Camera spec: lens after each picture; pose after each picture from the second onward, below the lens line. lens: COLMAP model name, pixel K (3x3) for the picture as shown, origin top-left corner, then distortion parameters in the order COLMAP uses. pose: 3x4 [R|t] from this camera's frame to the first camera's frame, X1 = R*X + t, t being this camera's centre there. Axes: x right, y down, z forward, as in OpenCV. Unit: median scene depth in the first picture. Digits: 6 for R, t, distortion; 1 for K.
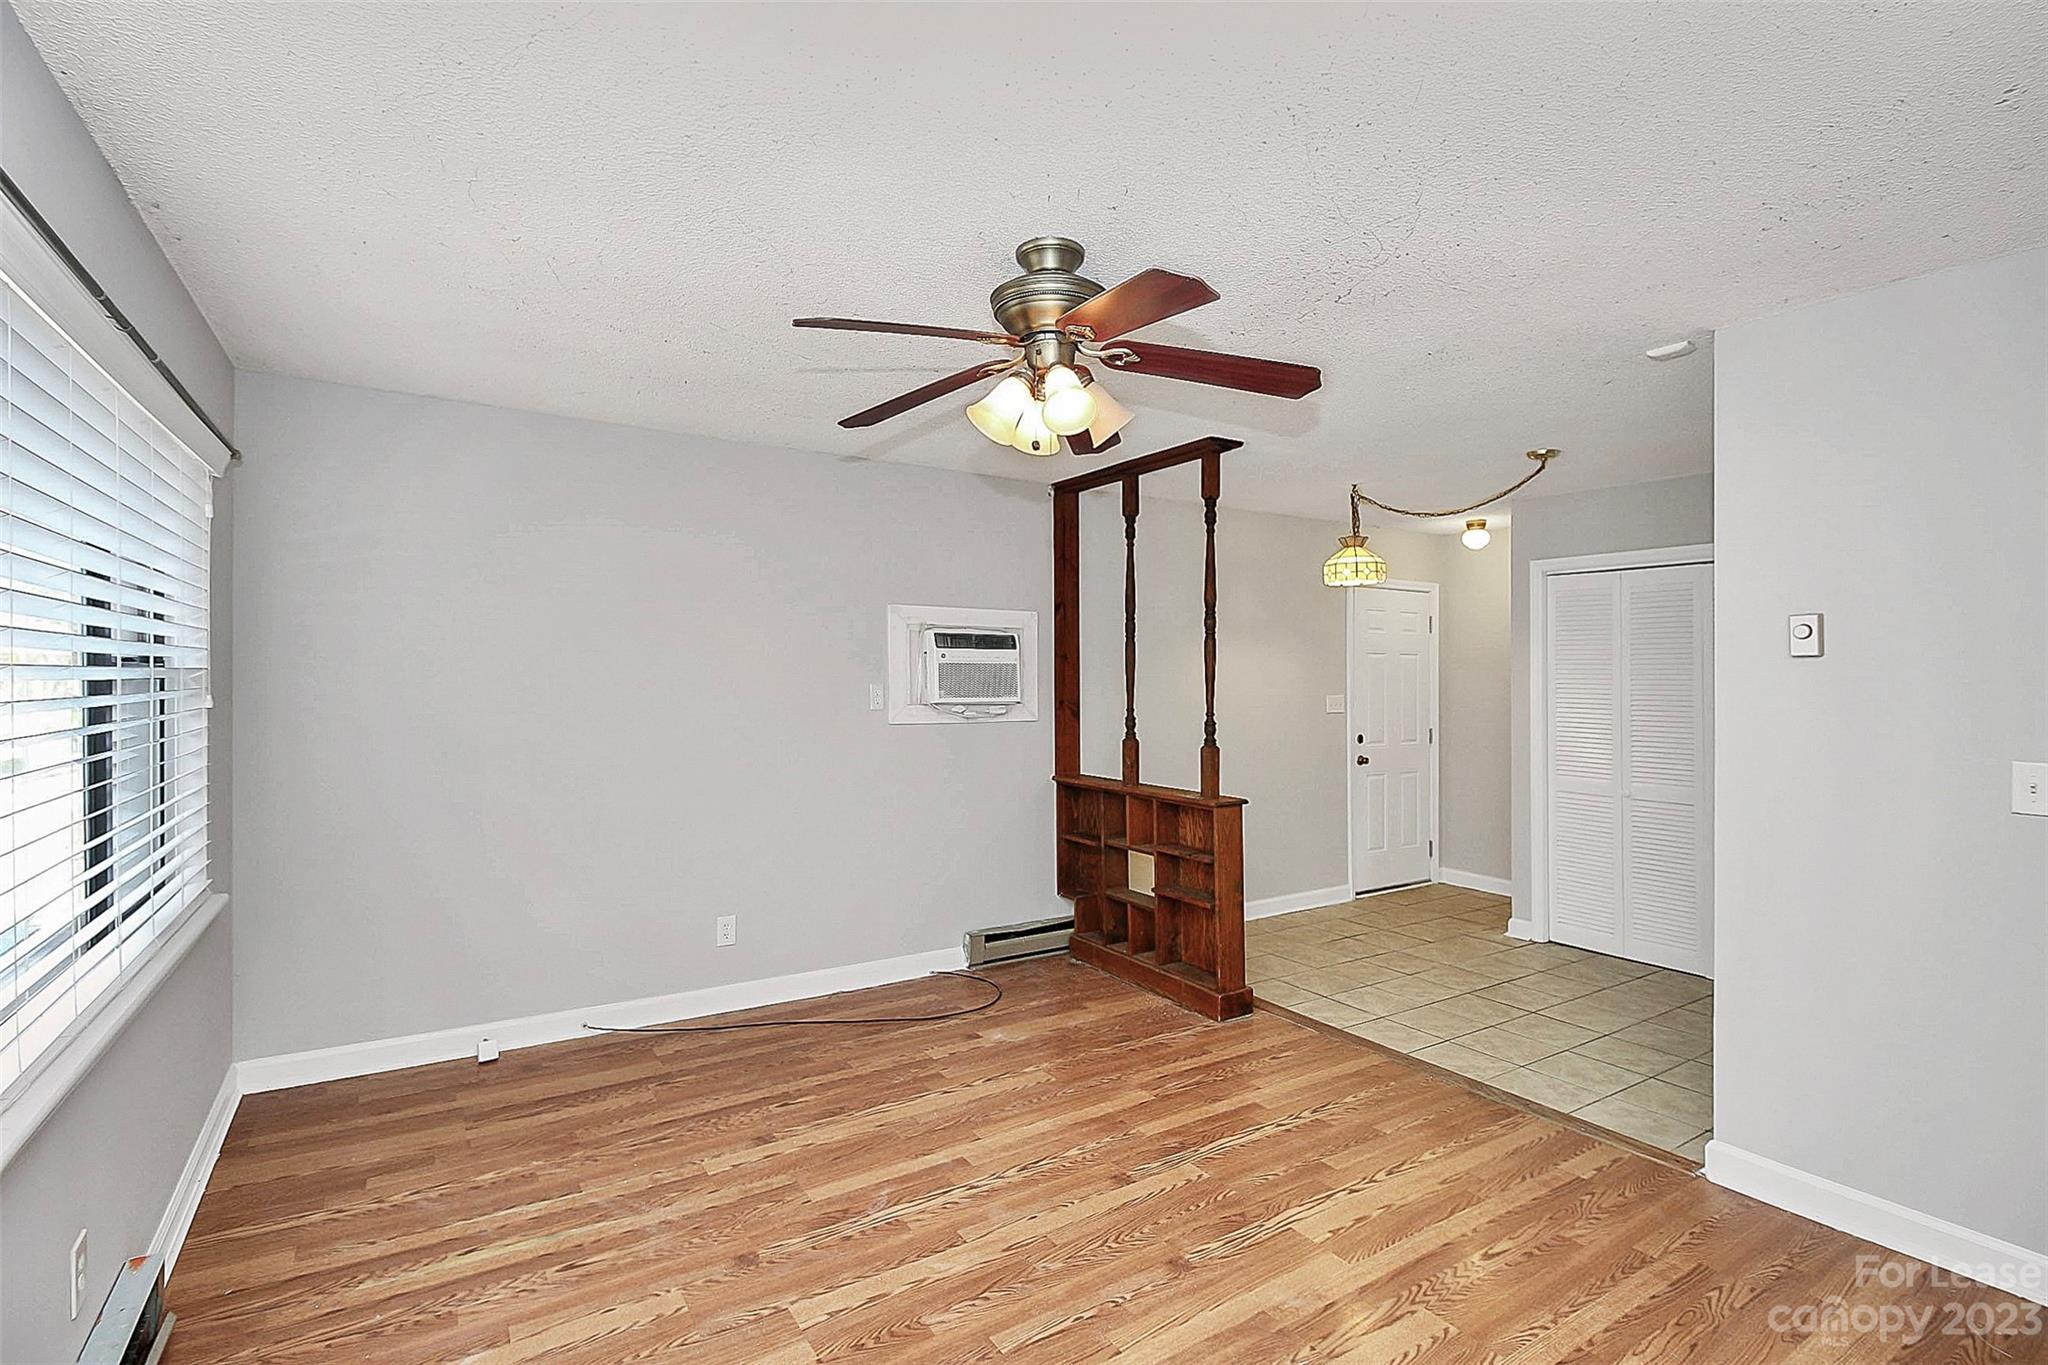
lens RADIAL K [[954.1, 0, 1024.8], [0, 954.1, 671.7], [0, 0, 1]] dist [0.003369, -0.011844]
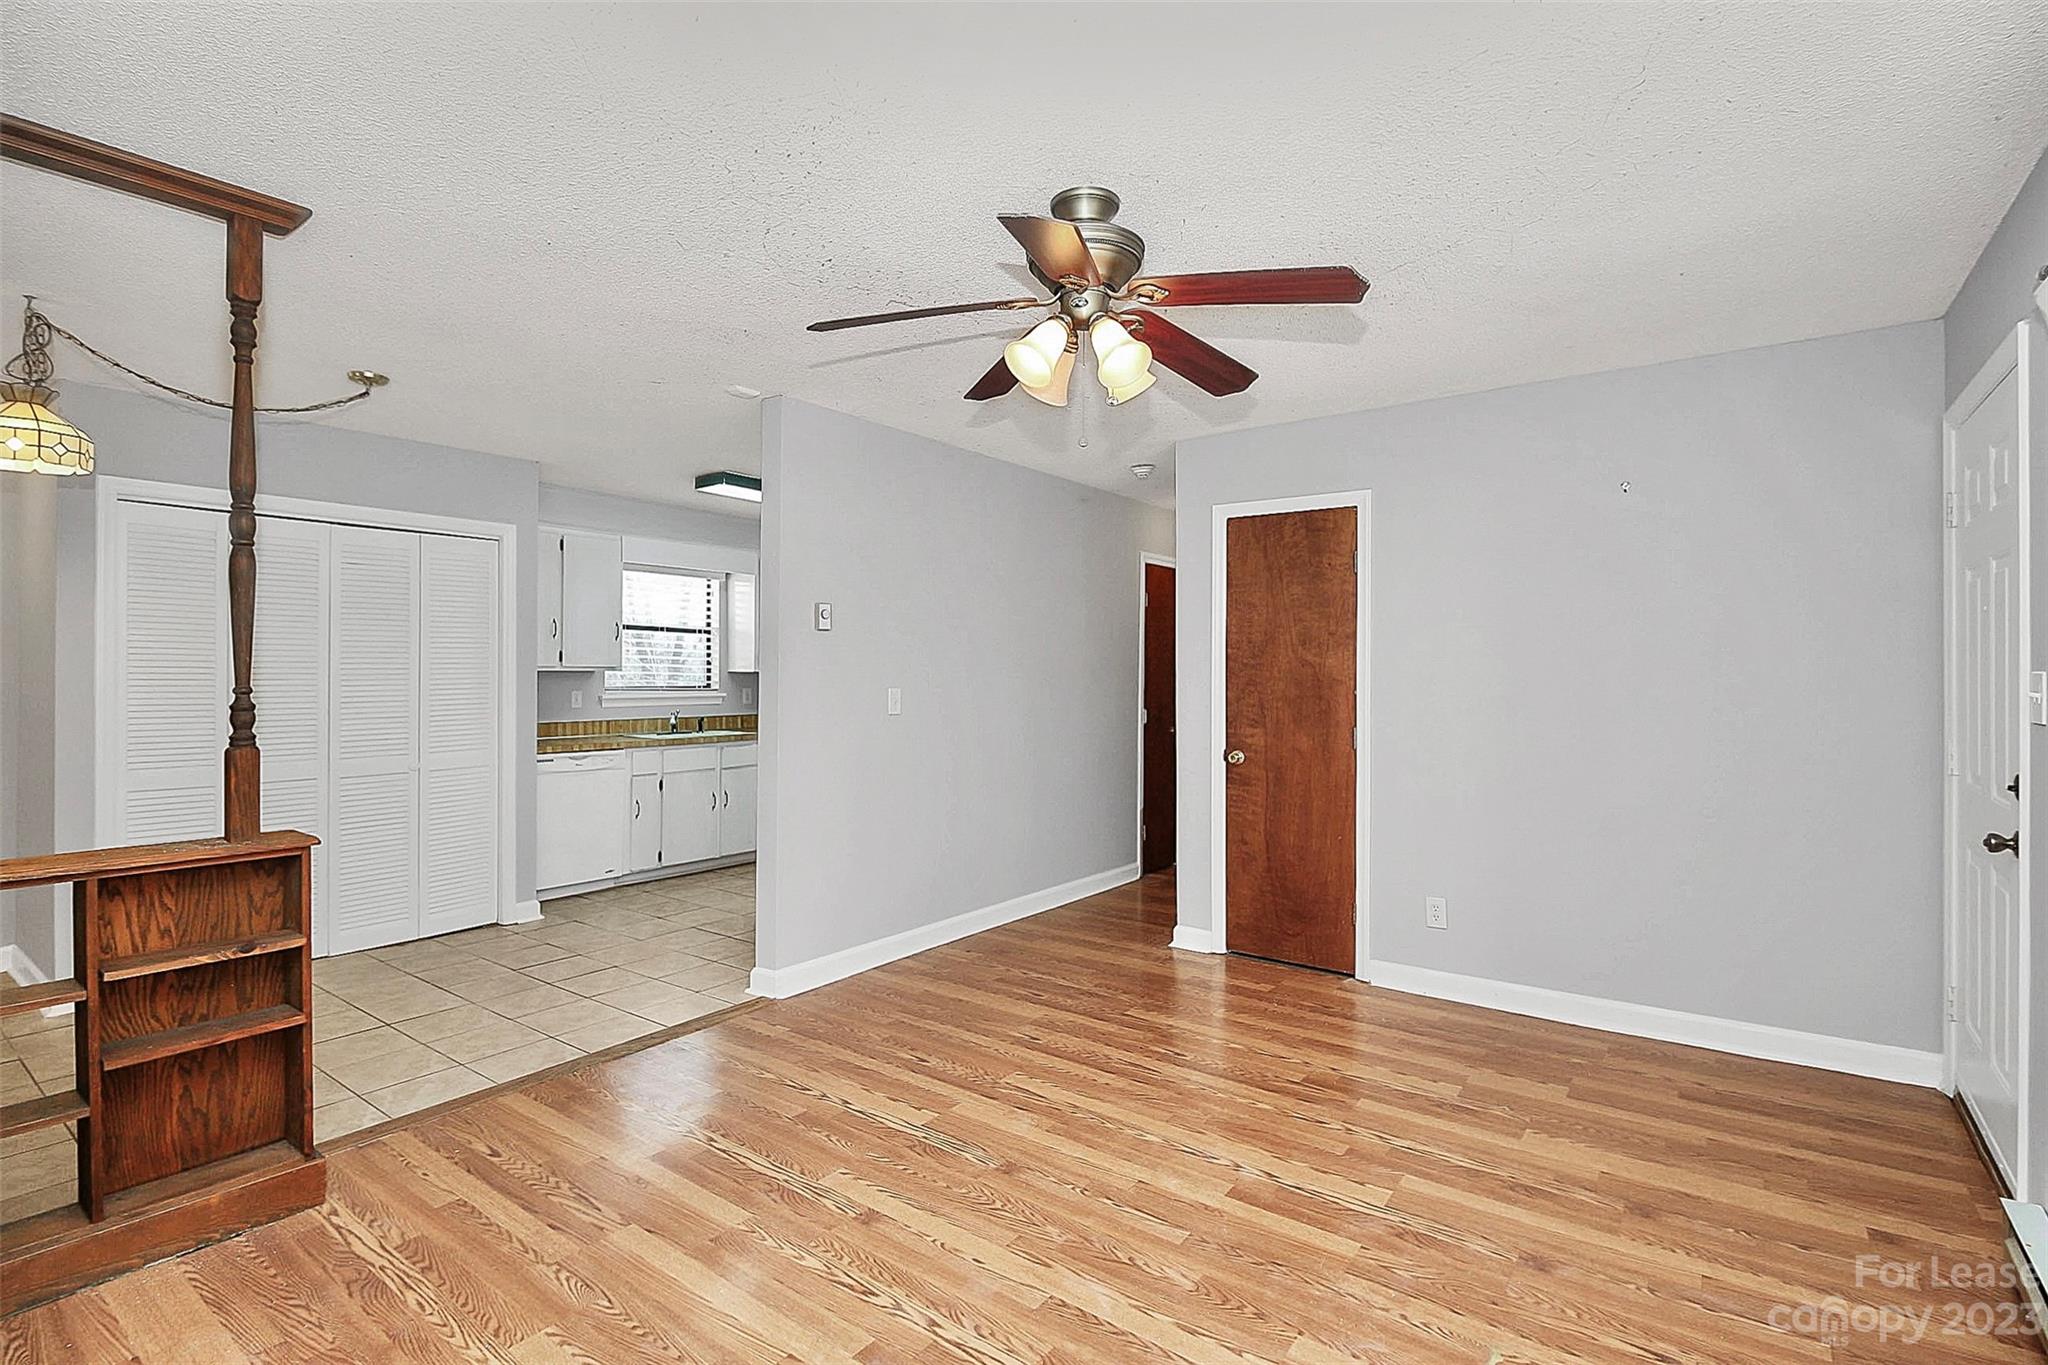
lens RADIAL K [[954.1, 0, 1024.8], [0, 954.1, 671.7], [0, 0, 1]] dist [0.003369, -0.011844]
pose [[-0.357876, -0.002477, 0.933766, -0.633231], [-0.013494, 0.999906, -0.002519, 0.038761], [-0.933671, -0.013502, -0.357876, 1.008571]]
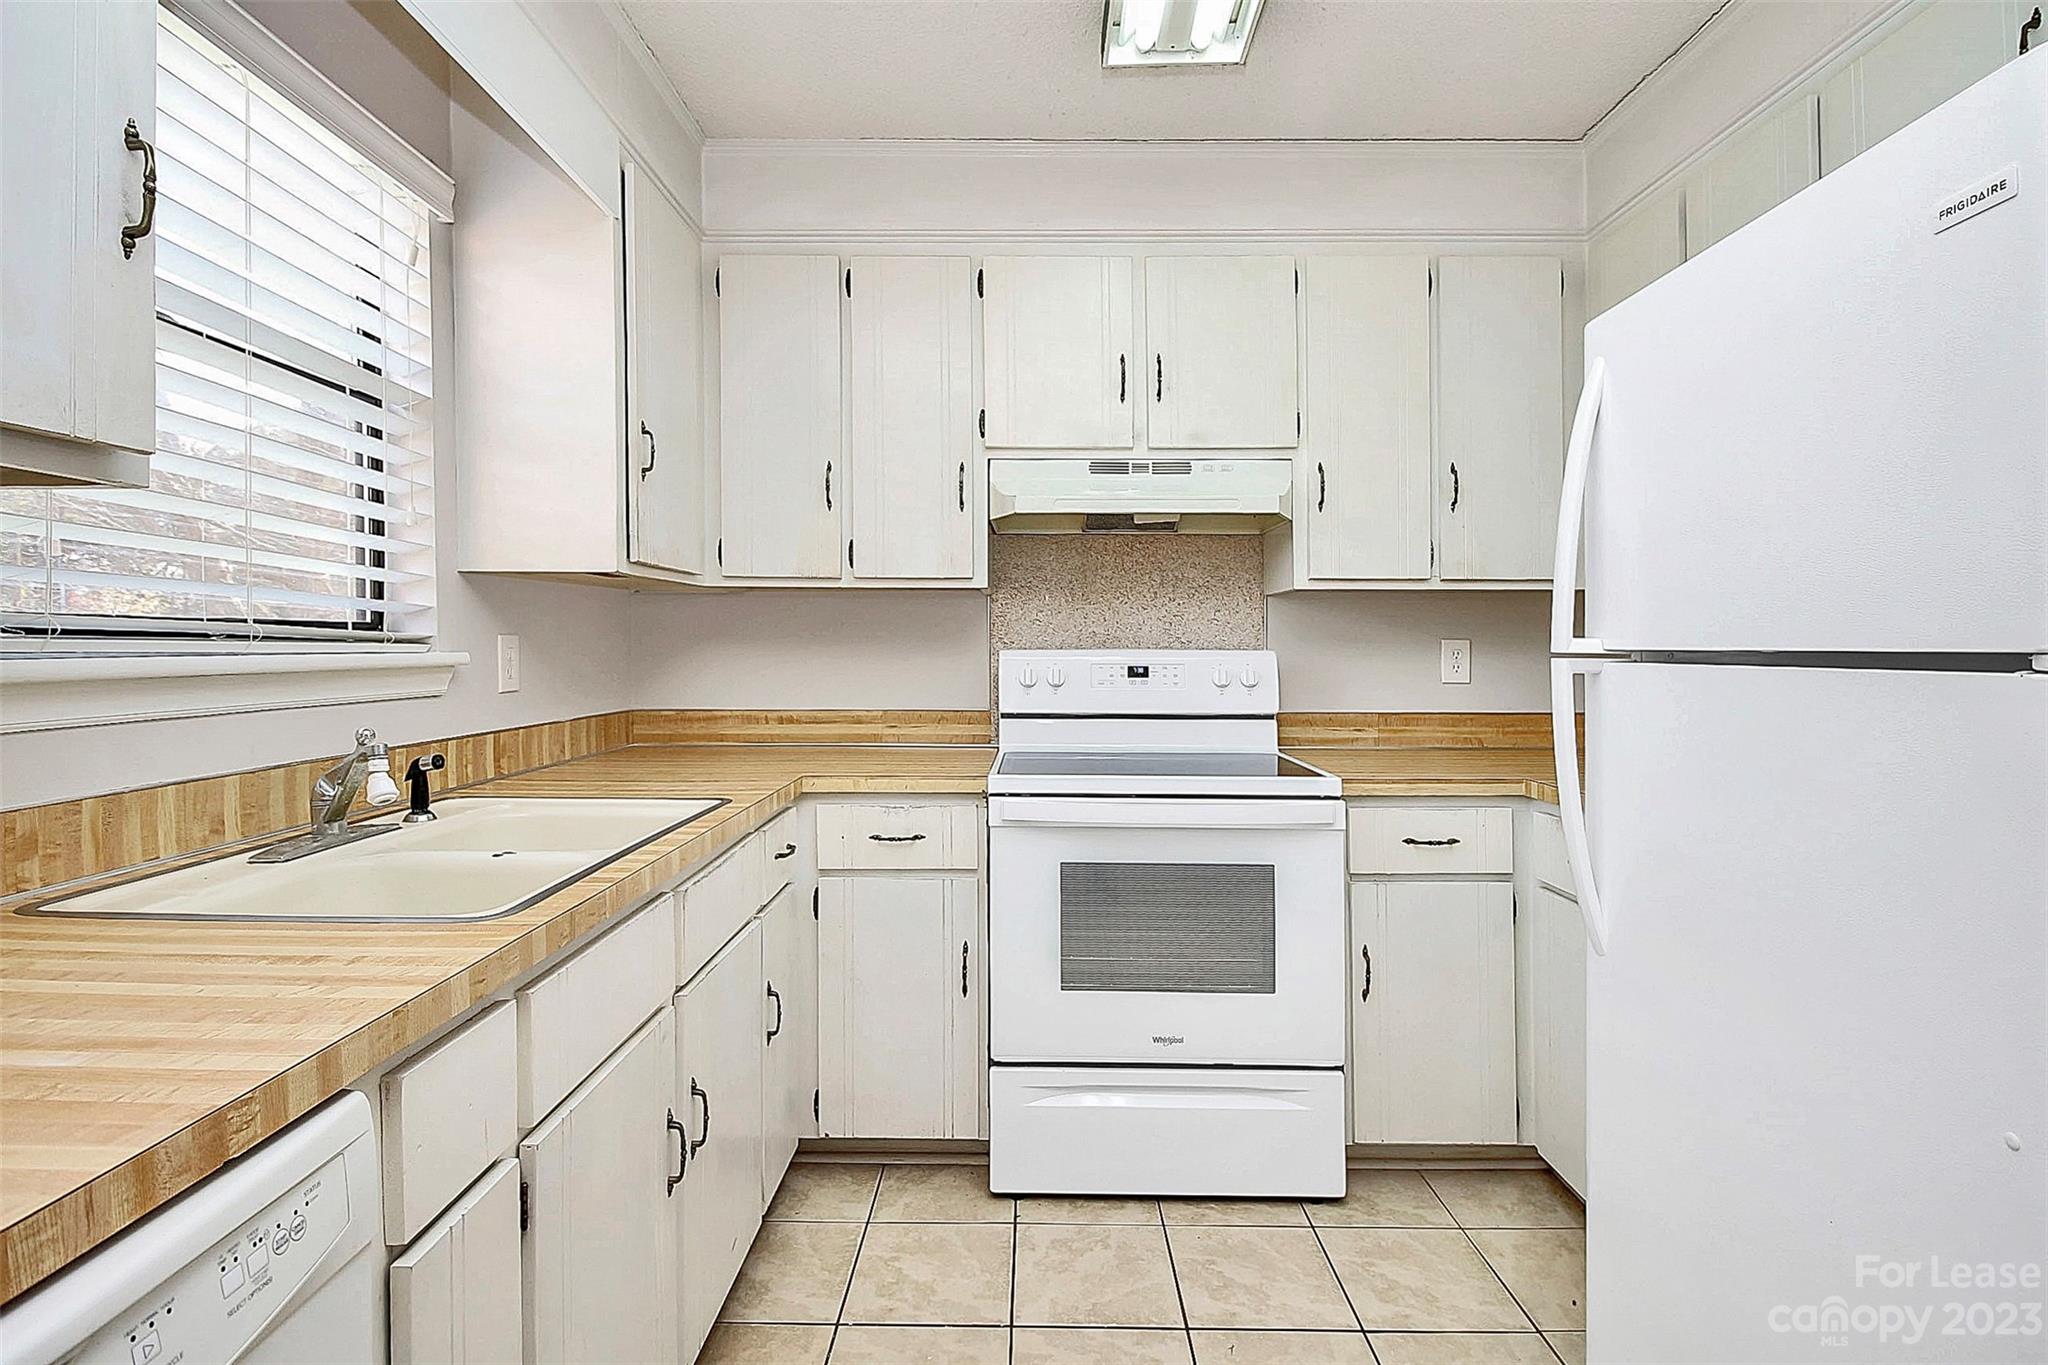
lens RADIAL K [[979.4, 0, 1026.9], [0, 979.4, 665.6], [0, 0, 1]] dist [0.003134, -0.012593]
pose [[-0.838248, -0.023433, 0.544785, 1.130582], [-0.014644, 0.999683, 0.020467, 0.086162], [-0.545092, 0.009178, -0.838326, 1.176473]]
